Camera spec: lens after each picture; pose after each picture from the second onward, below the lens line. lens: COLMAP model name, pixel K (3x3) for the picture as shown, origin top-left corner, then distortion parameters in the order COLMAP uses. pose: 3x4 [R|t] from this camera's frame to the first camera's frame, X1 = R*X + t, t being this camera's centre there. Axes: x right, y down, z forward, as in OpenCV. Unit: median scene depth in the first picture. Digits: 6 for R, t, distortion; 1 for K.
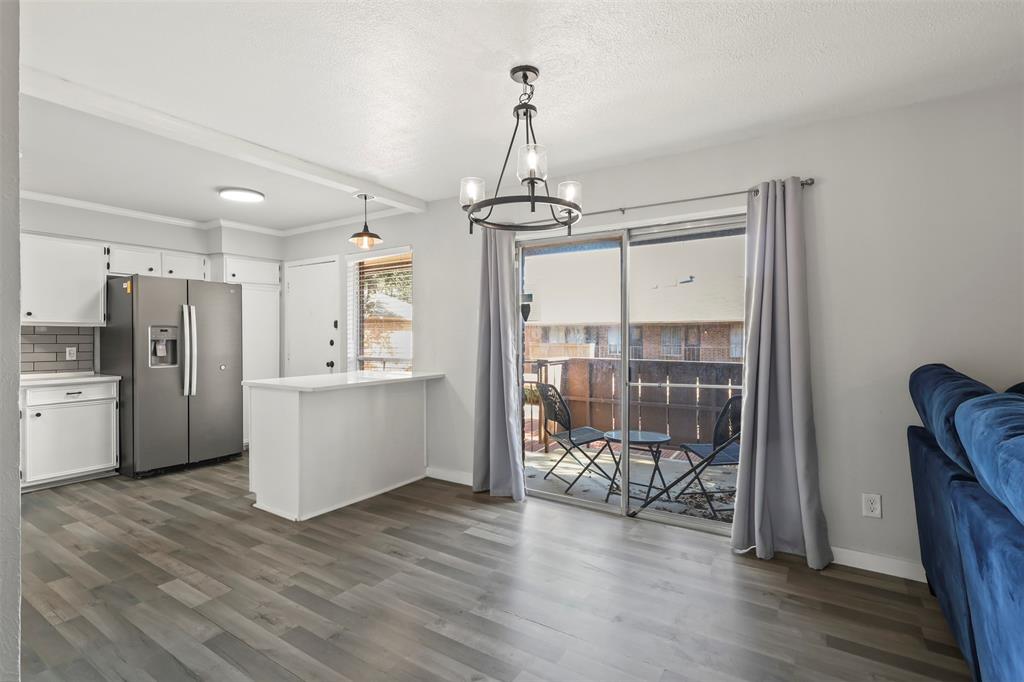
lens RADIAL K [[490.2, 0, 508.6], [0, 490.2, 340.4], [0, 0, 1]] dist [0.002712, -0.000047]
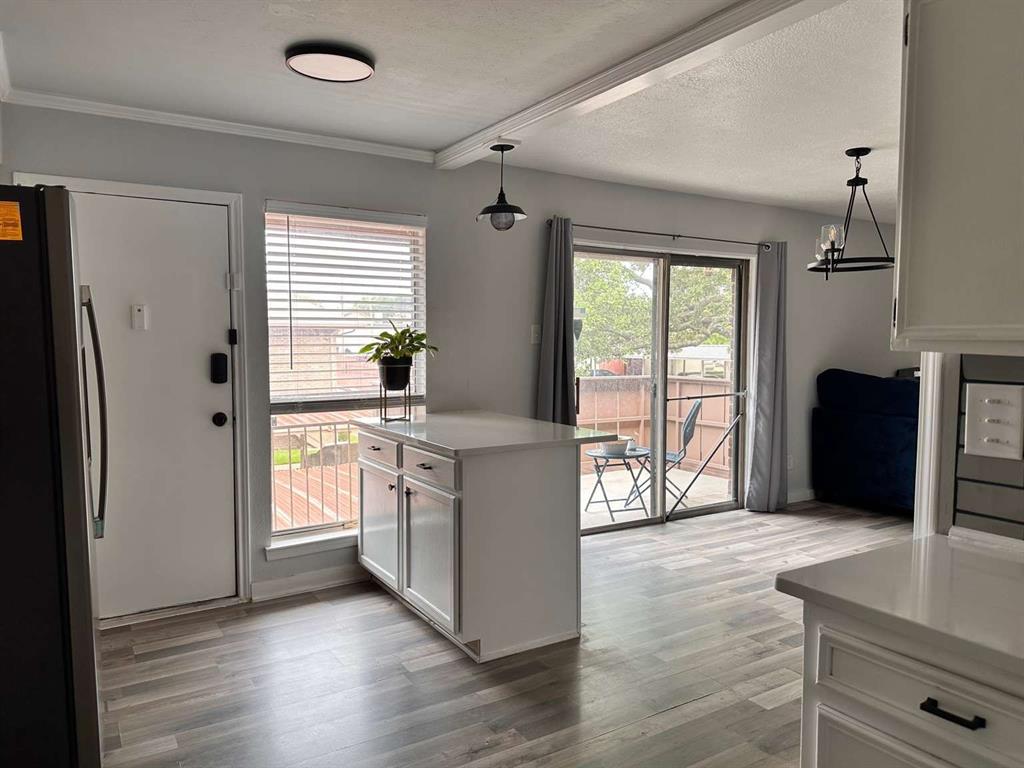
lens RADIAL K [[719.0, 0, 511.5], [0, 719.0, 388.9], [0, 0, 1]] dist [0.035239, -0.043915]
pose [[0.415584, -0.062873, 0.907379, -1.025844], [0.002812, 0.997692, 0.067843, -0.033516], [-0.909550, -0.025643, 0.414802, 0.507996]]
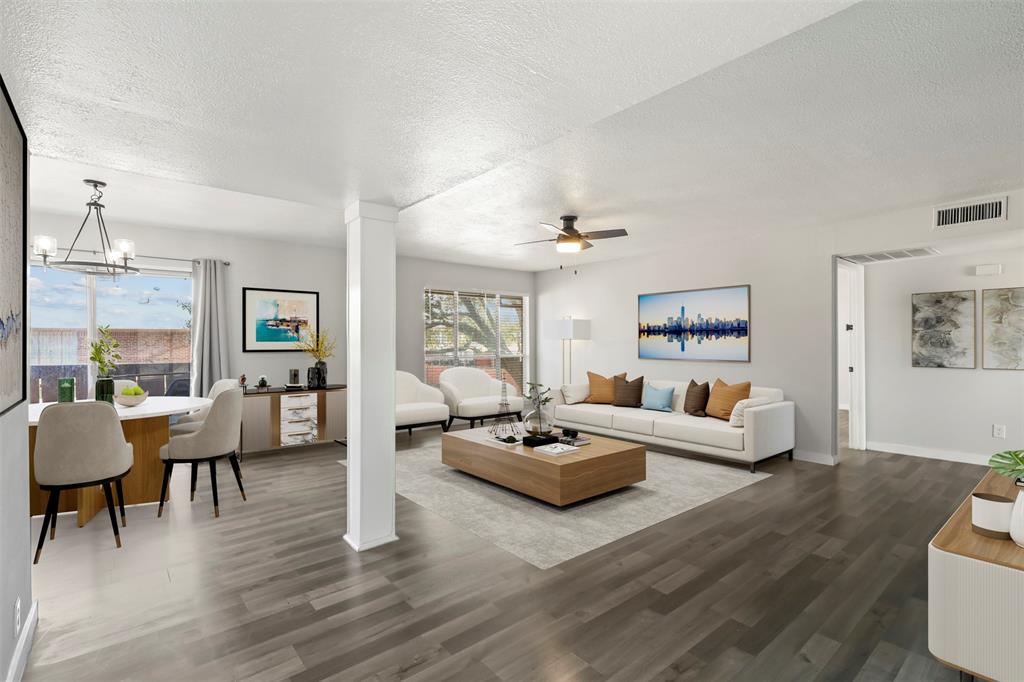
lens RADIAL K [[483.4, 0, 507.5], [0, 483.4, 333.3], [0, 0, 1]] dist [-0.001313, 0.000578]
pose [[0.290099, -0.000599, 0.956997, -0.554775], [0.013007, 0.999910, -0.003317, -0.008574], [-0.956908, 0.013410, 0.290080, -0.390584]]
